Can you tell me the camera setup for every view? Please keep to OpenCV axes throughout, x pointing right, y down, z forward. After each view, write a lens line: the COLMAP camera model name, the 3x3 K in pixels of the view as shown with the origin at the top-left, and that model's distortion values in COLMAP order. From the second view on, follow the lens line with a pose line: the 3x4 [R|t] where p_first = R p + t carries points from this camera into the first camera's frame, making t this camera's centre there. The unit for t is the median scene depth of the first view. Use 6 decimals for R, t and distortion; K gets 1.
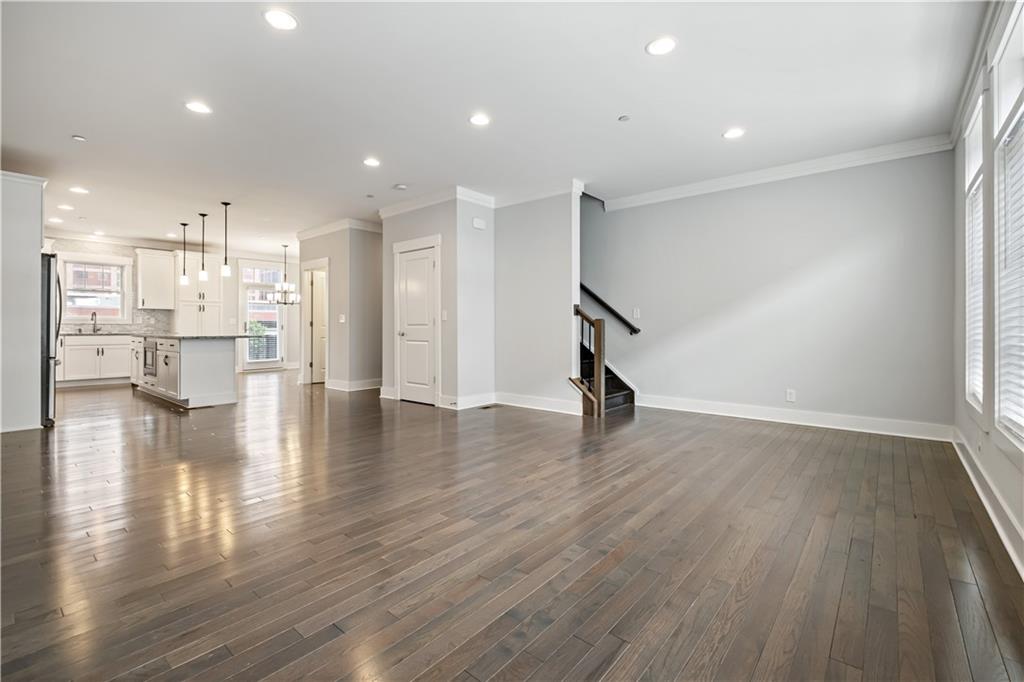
lens RADIAL K [[449.8, 0, 507.3], [0, 449.8, 326.0], [0, 0, 1]] dist [0.003322, -0.002136]
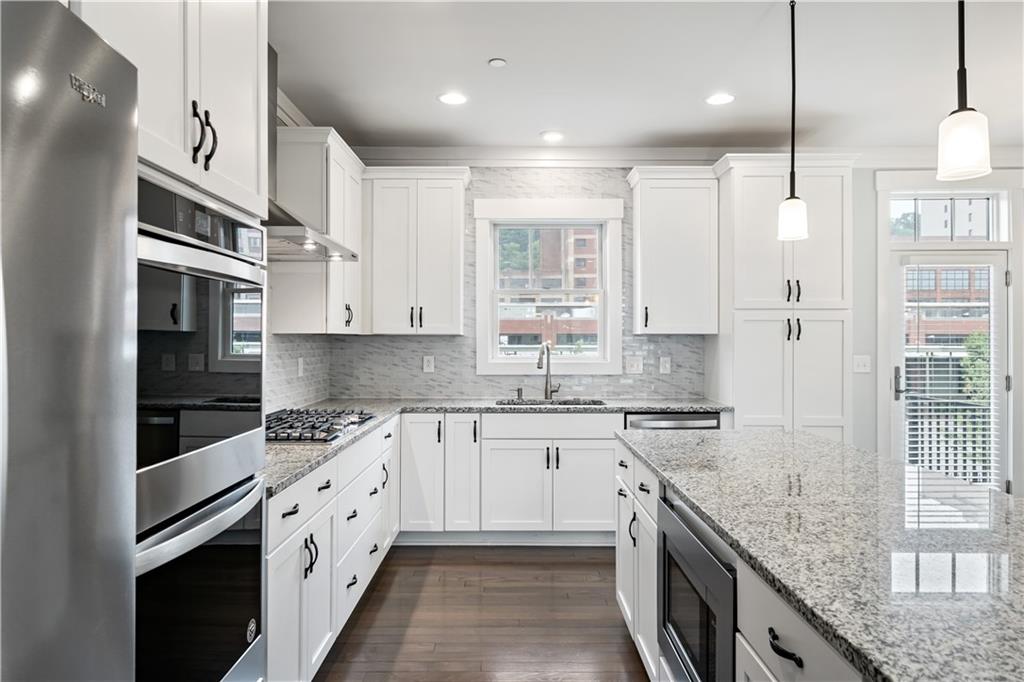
lens RADIAL K [[665.3, 0, 518.1], [0, 665.3, 343.8], [0, 0, 1]] dist [-0.000458, -0.002594]
pose [[0.648465, 0.003725, -0.761235, -0.501200], [0.003126, 0.999967, 0.007556, -0.037368], [0.761238, -0.007280, 0.648432, 0.616237]]
